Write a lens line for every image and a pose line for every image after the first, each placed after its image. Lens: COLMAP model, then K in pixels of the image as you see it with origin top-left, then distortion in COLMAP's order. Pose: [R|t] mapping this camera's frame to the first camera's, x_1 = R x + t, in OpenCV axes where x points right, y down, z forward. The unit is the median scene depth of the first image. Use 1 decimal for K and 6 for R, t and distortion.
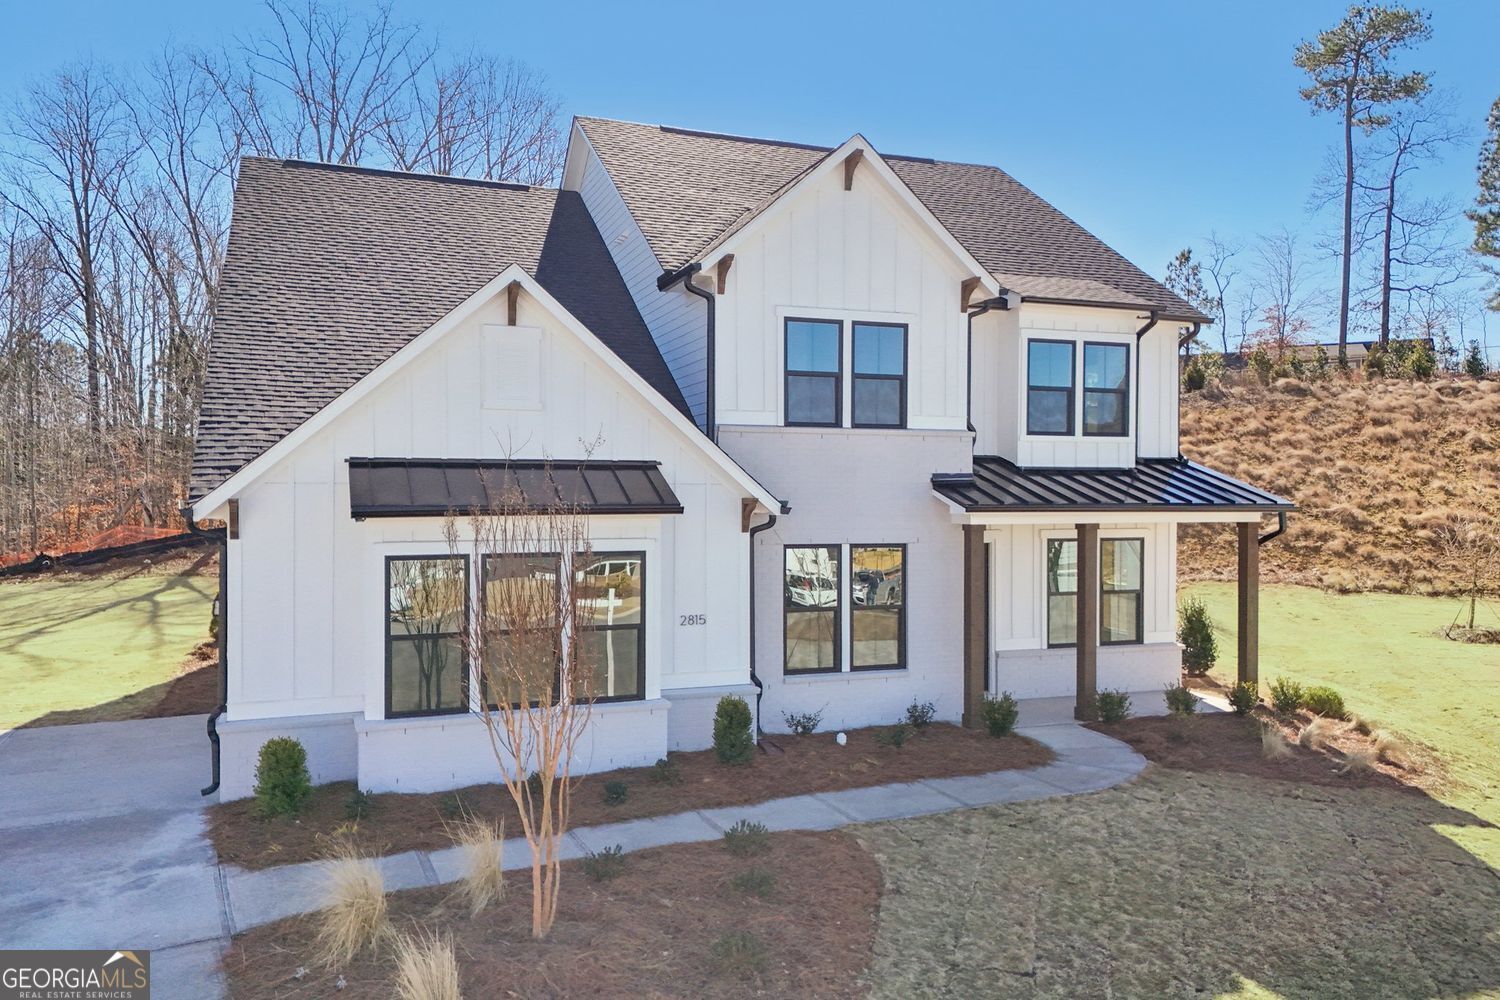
lens RADIAL K [[1111.3, 0, 750.0], [0, 1111.3, 500.0], [0, 0, 1]] dist [0.046975, -0.040353]
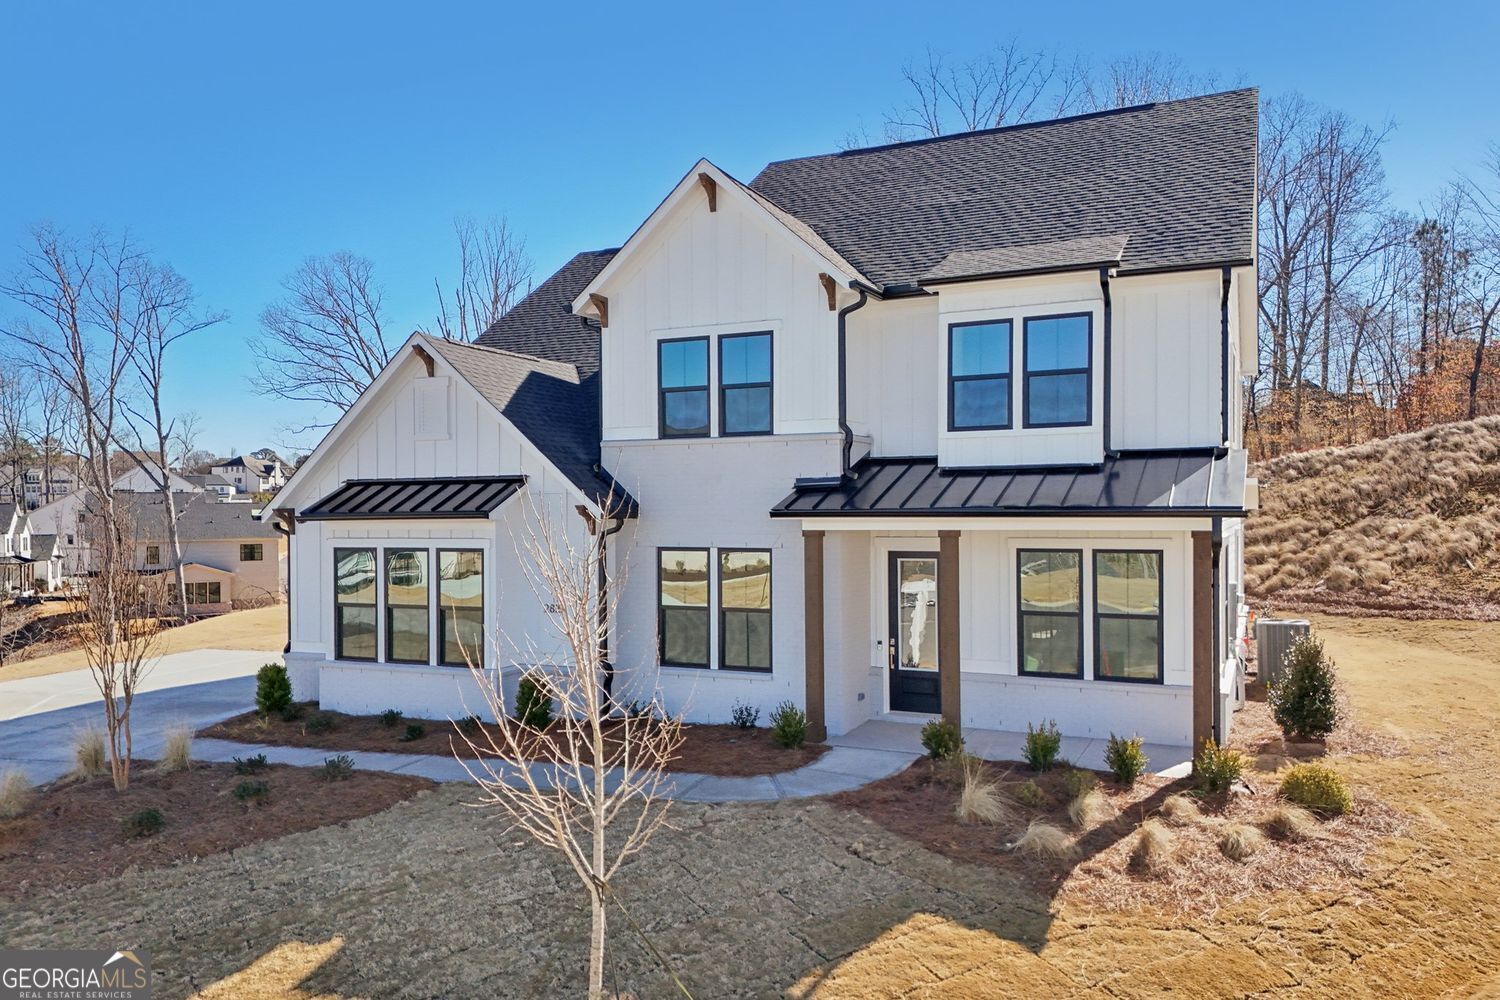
lens RADIAL K [[1111.3, 0, 750.0], [0, 1111.3, 500.0], [0, 0, 1]] dist [0.046975, -0.040353]
pose [[0.707747, -0.010443, -0.706389, 0.850571], [0.006927, 0.999945, -0.007842, 0.002833], [0.706432, 0.000657, 0.707781, 0.280642]]
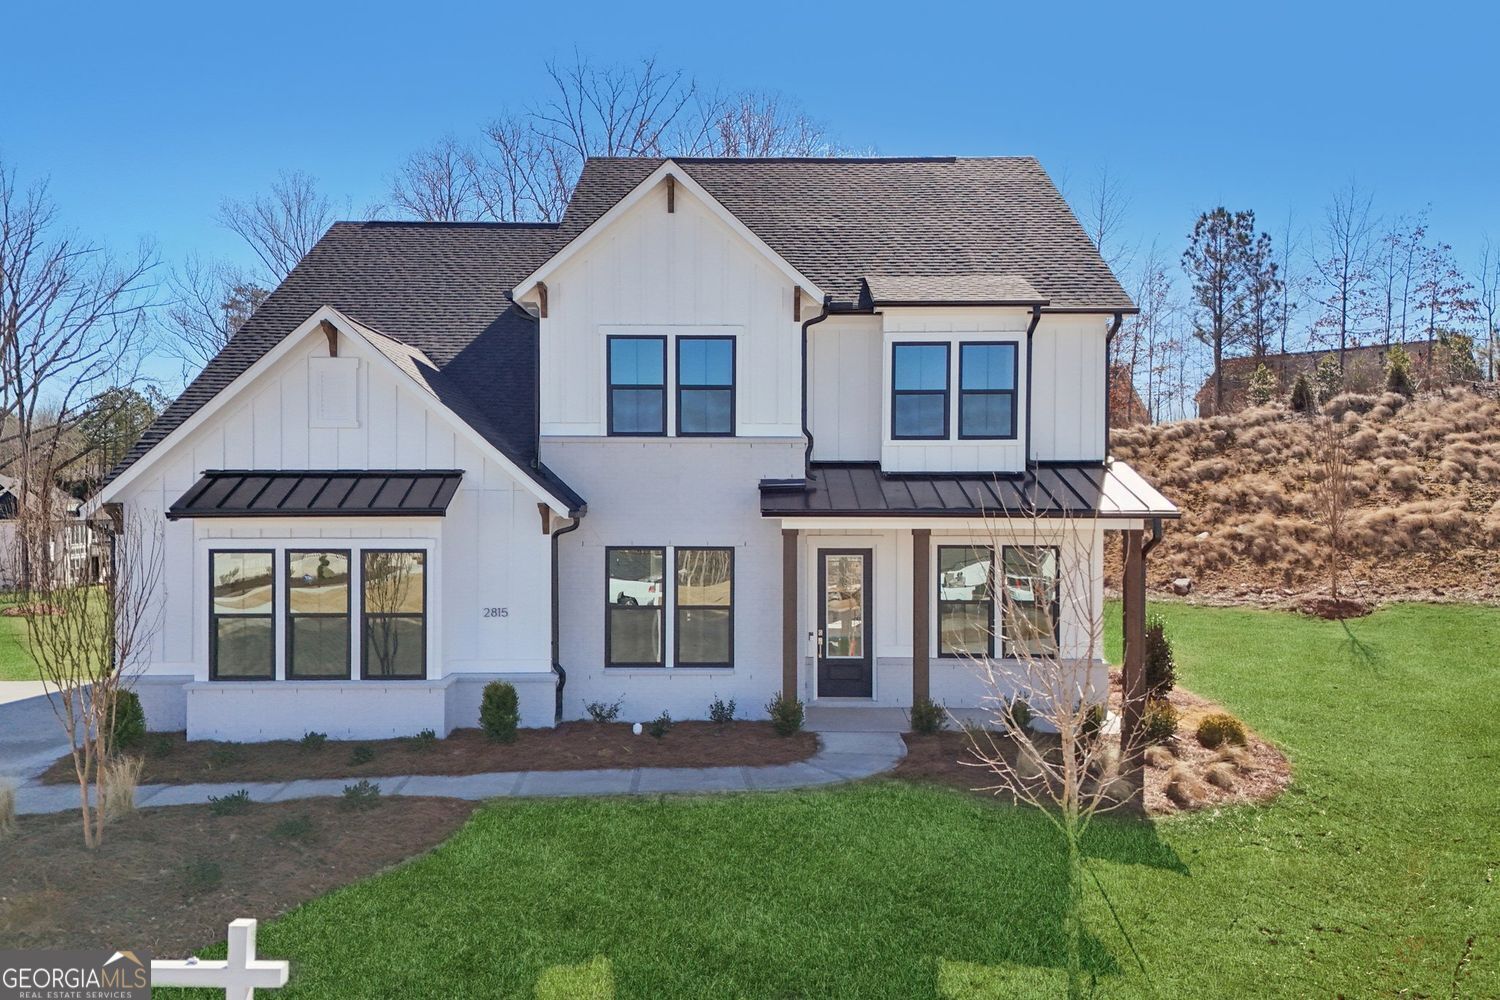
lens RADIAL K [[1125.8, 0, 750.0], [0, 1125.8, 500.0], [0, 0, 1]] dist [0.038434, -0.005359]
pose [[0.938531, 0.000326, -0.345195, 0.526872], [-0.002455, 0.999981, -0.005730, 0.001235], [0.345187, 0.006225, 0.938513, 0.021337]]
